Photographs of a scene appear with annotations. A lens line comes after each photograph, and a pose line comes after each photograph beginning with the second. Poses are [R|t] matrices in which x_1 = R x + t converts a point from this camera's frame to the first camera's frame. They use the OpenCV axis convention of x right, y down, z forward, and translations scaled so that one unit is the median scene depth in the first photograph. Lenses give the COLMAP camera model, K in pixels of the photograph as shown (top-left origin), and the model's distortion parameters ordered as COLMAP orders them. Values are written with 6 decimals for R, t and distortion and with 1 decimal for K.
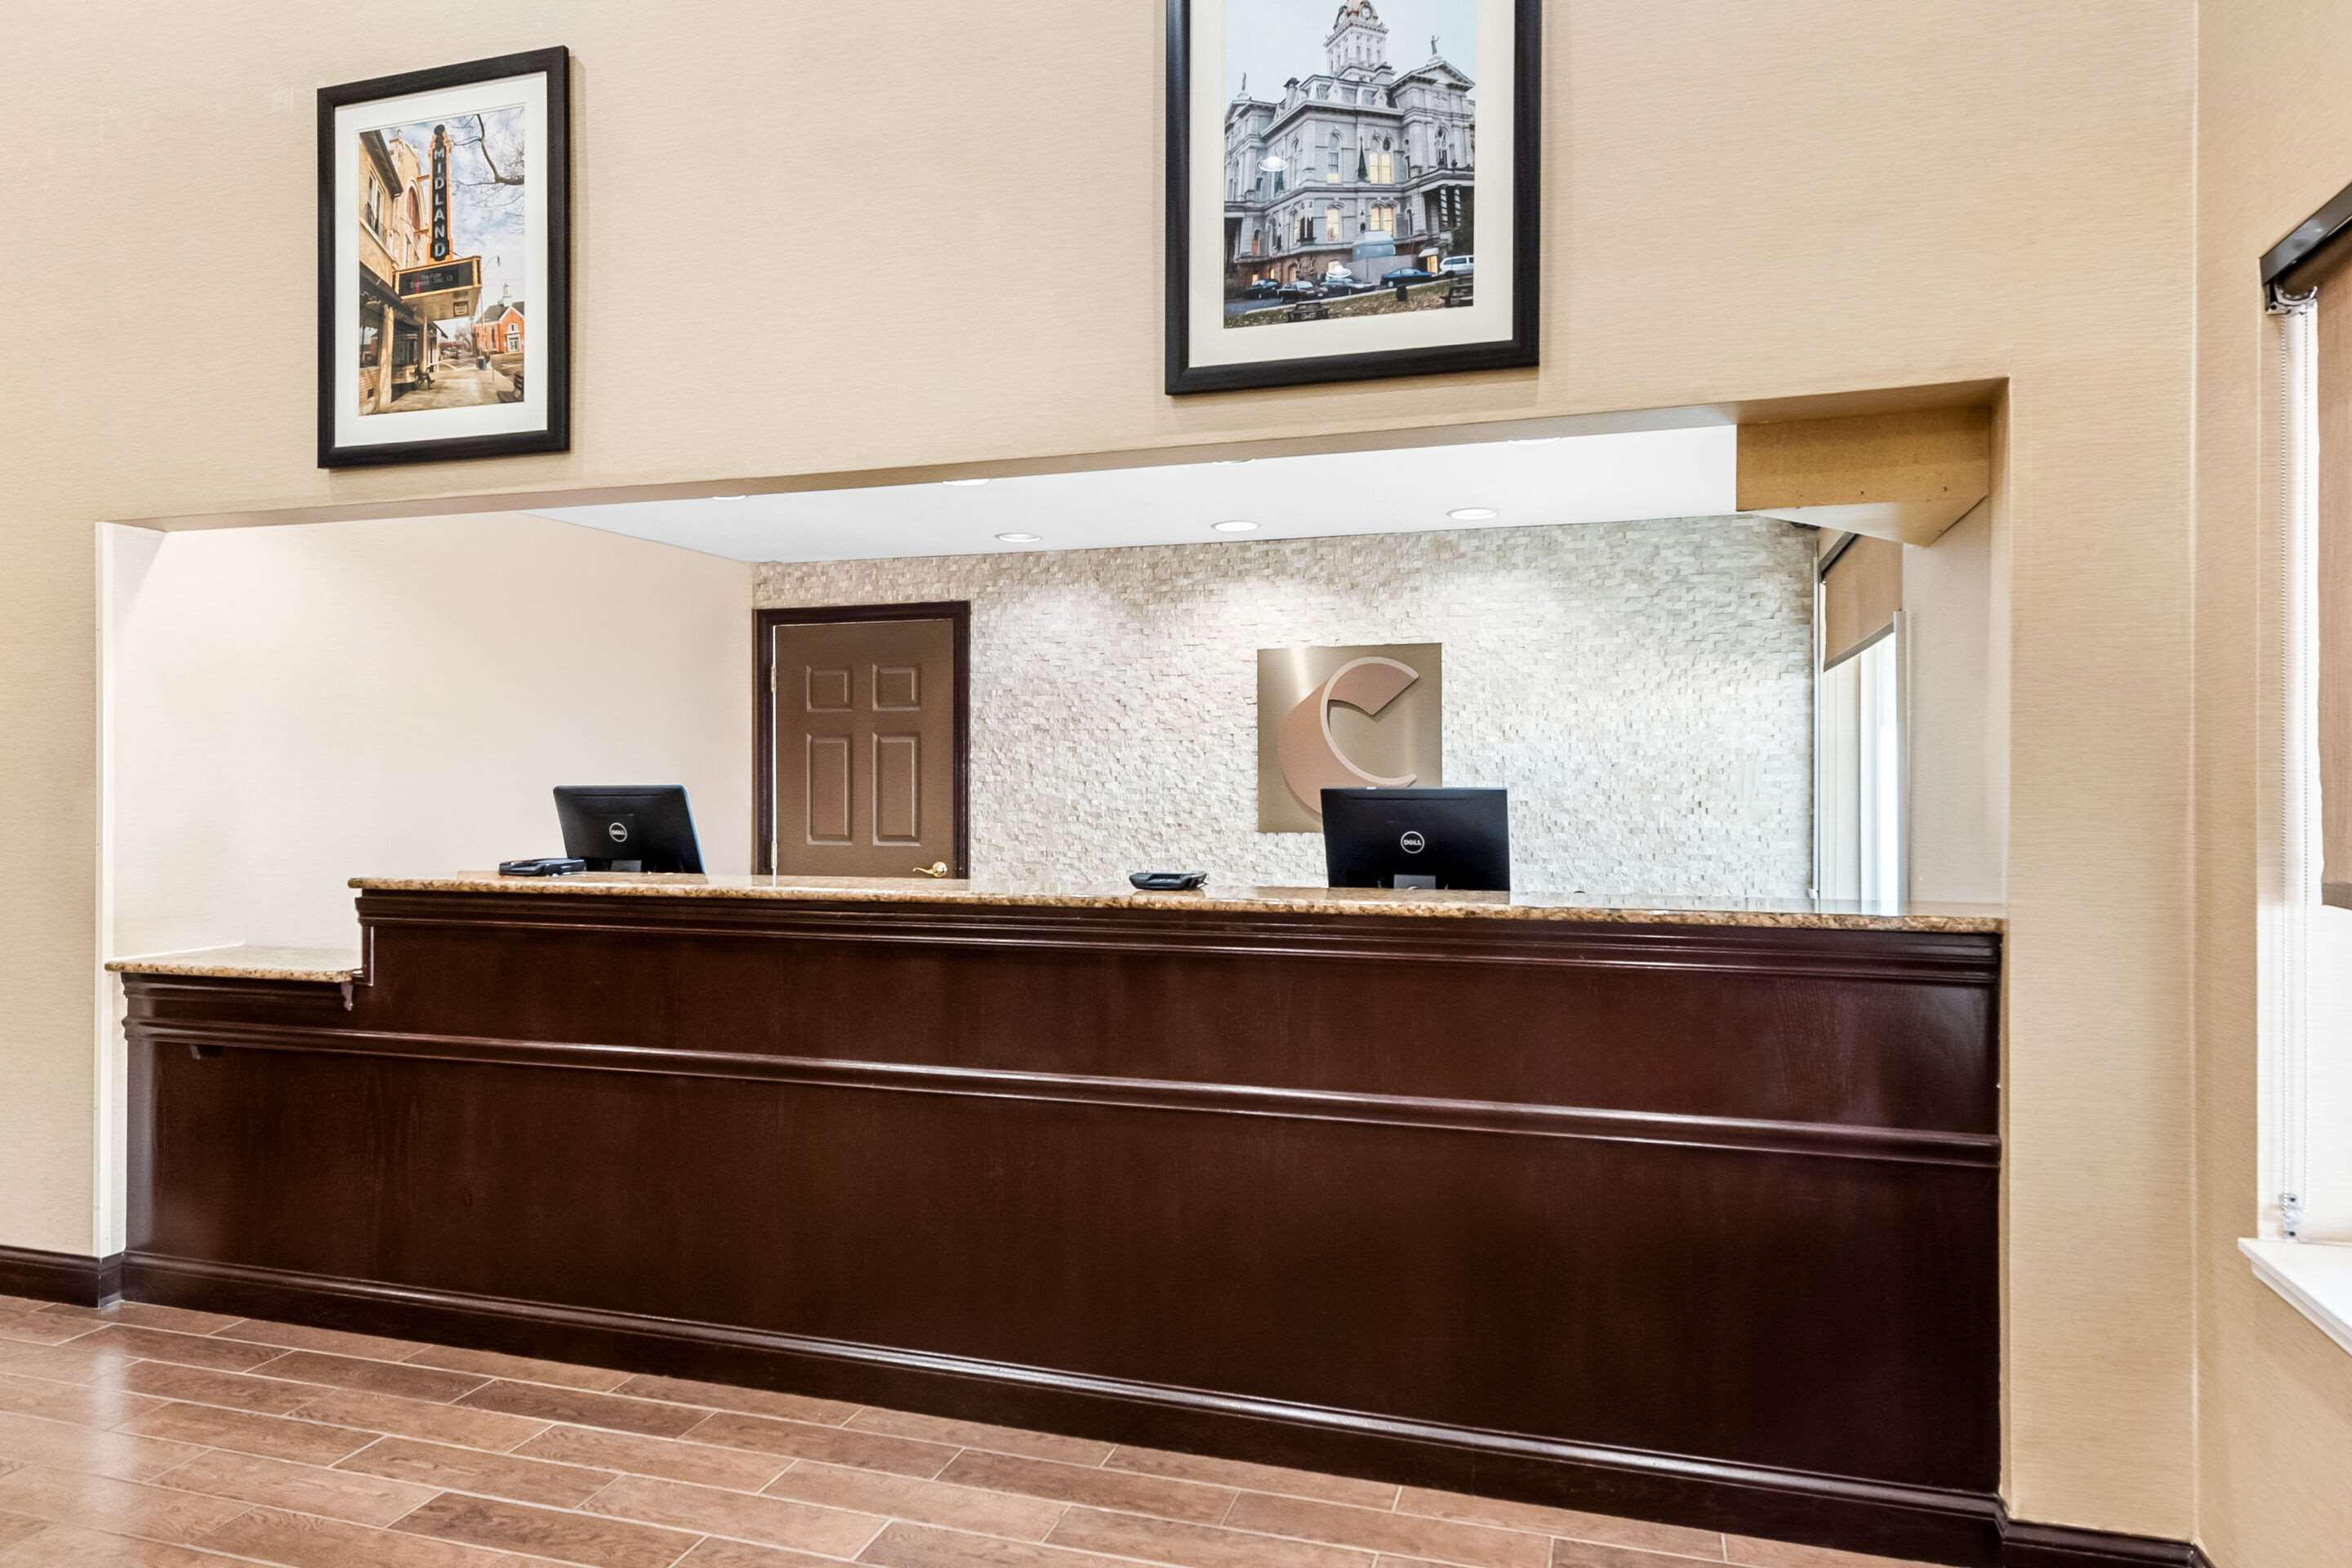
lens RADIAL K [[1440.6, 0, 1180.0], [0, 1440.6, 797.4], [0, 0, 1]] dist [0.018038, -0.005318]
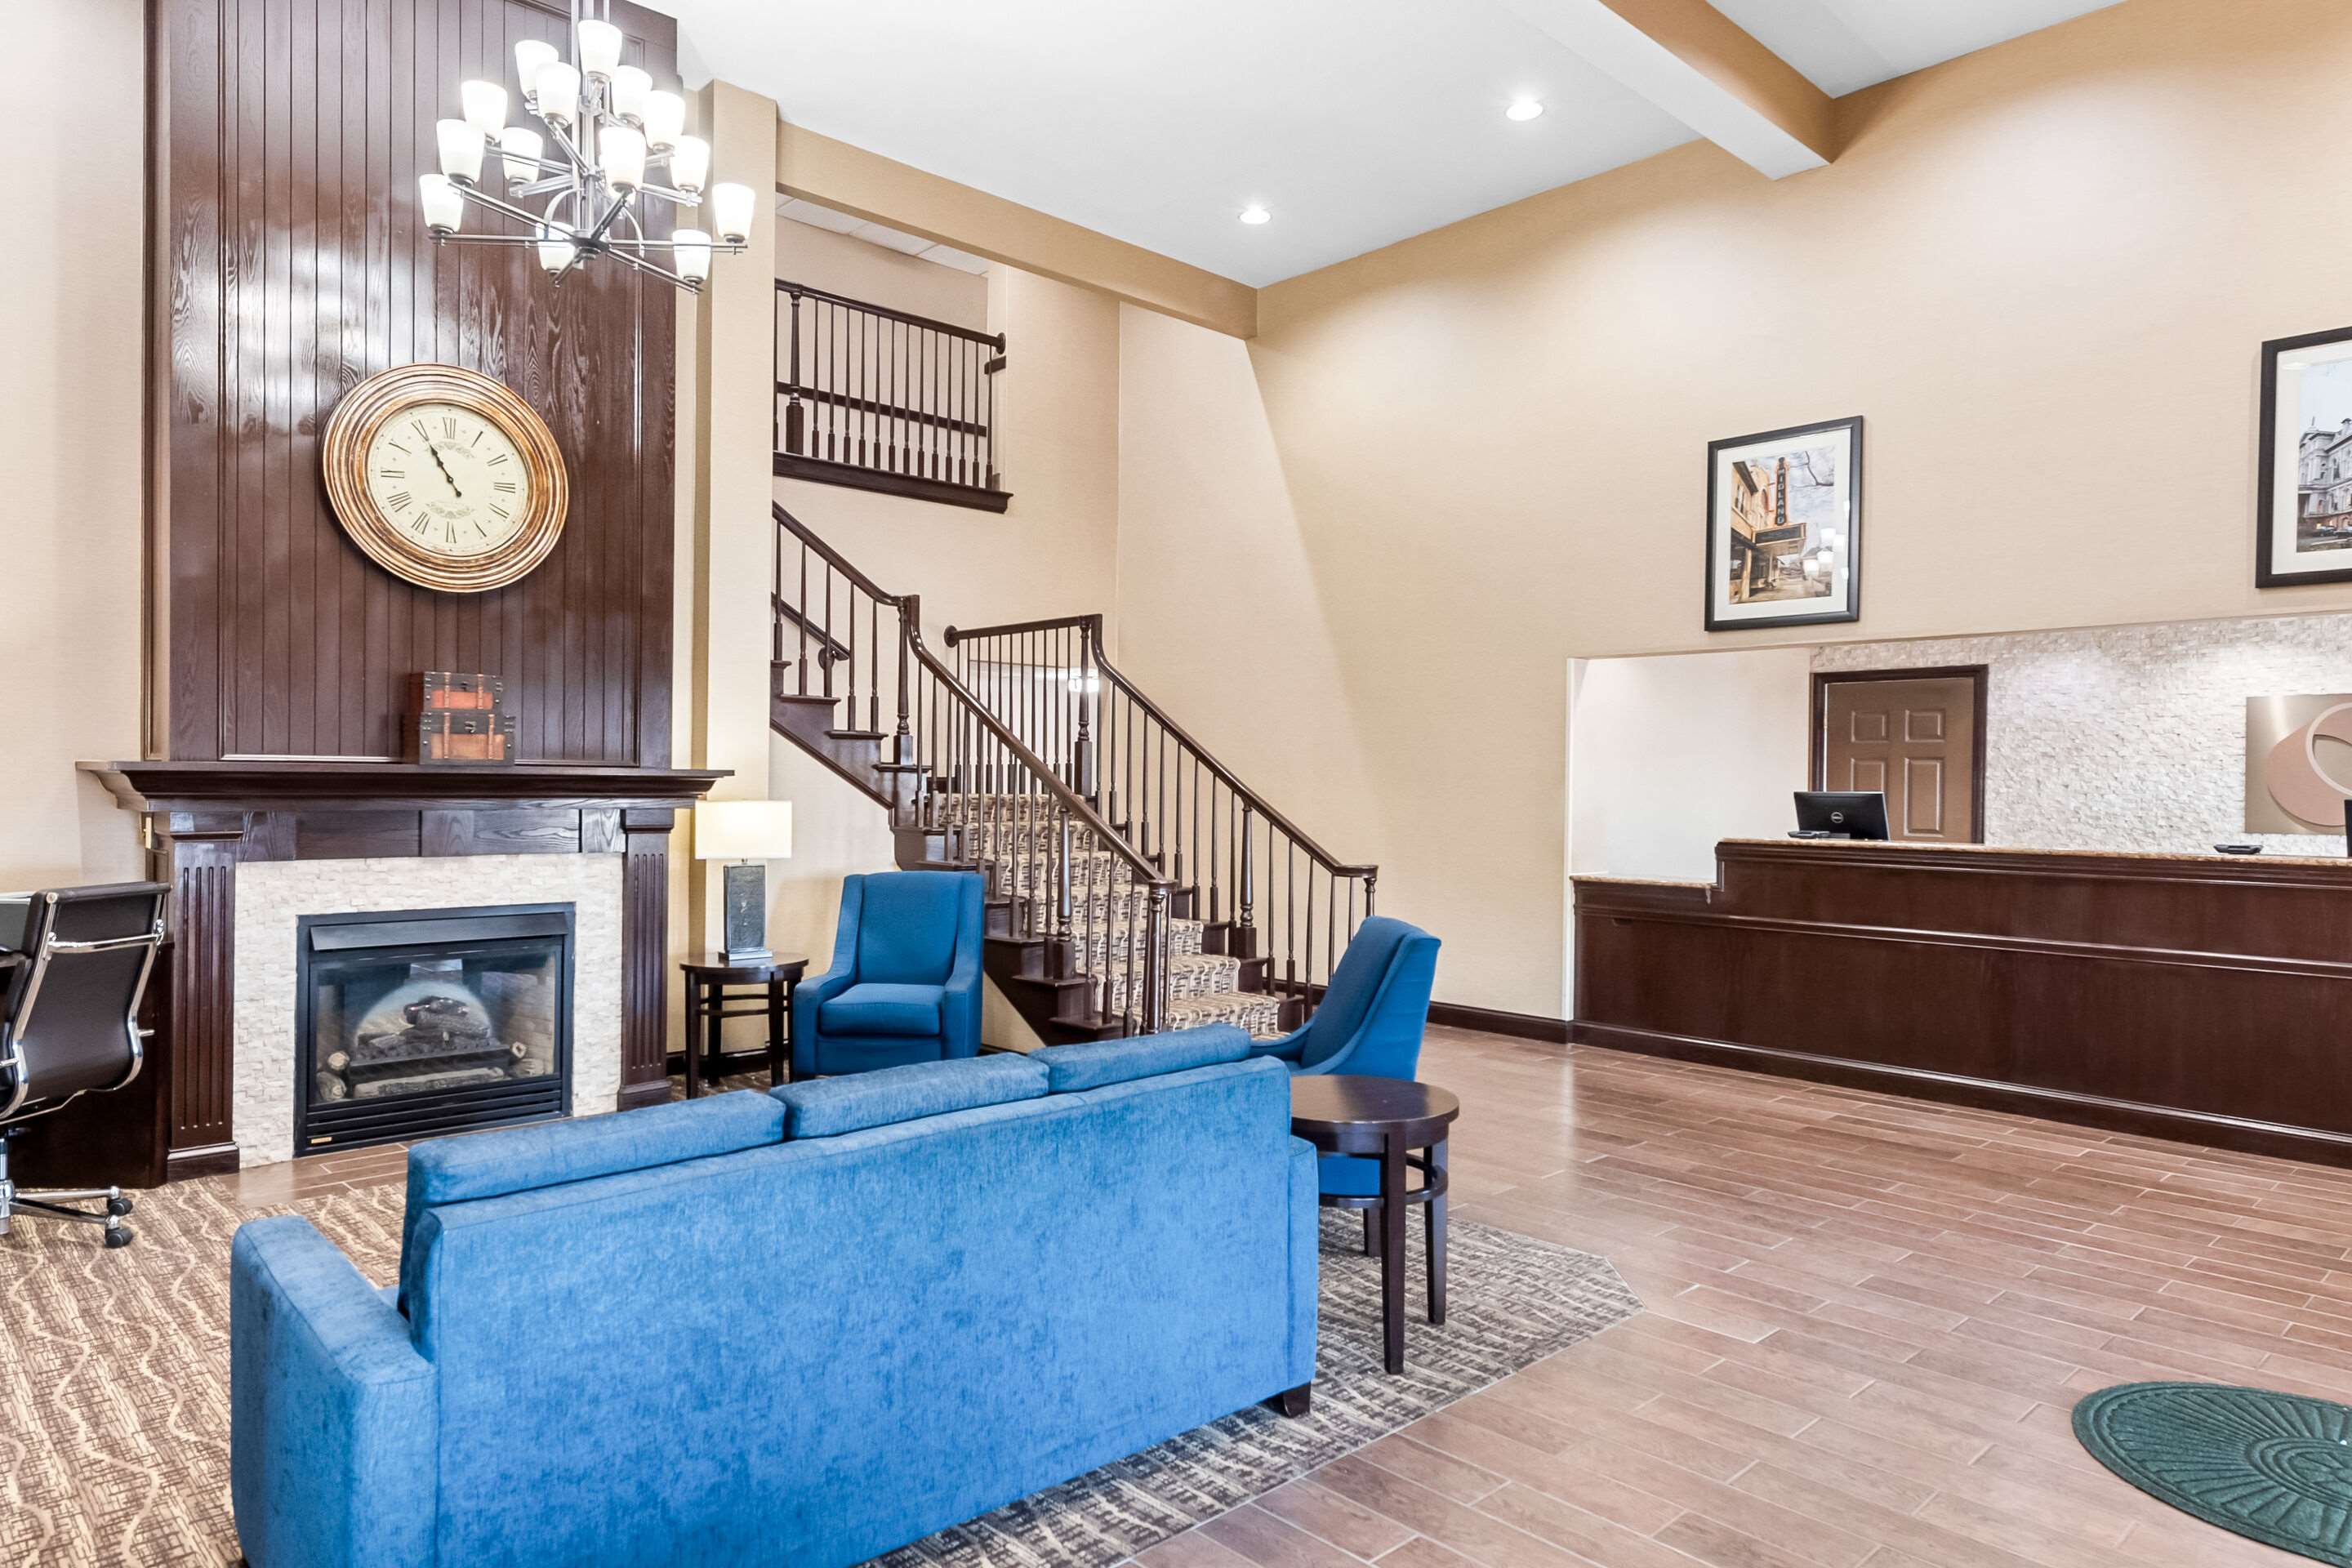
lens RADIAL K [[1440.6, 0, 1180.0], [0, 1440.6, 797.4], [0, 0, 1]] dist [0.018038, -0.005318]
pose [[0.872870, 0.016515, -0.487674, -0.153522], [-0.019462, 0.999810, -0.000975, 0.011553], [0.487565, 0.010342, 0.873025, -0.671654]]
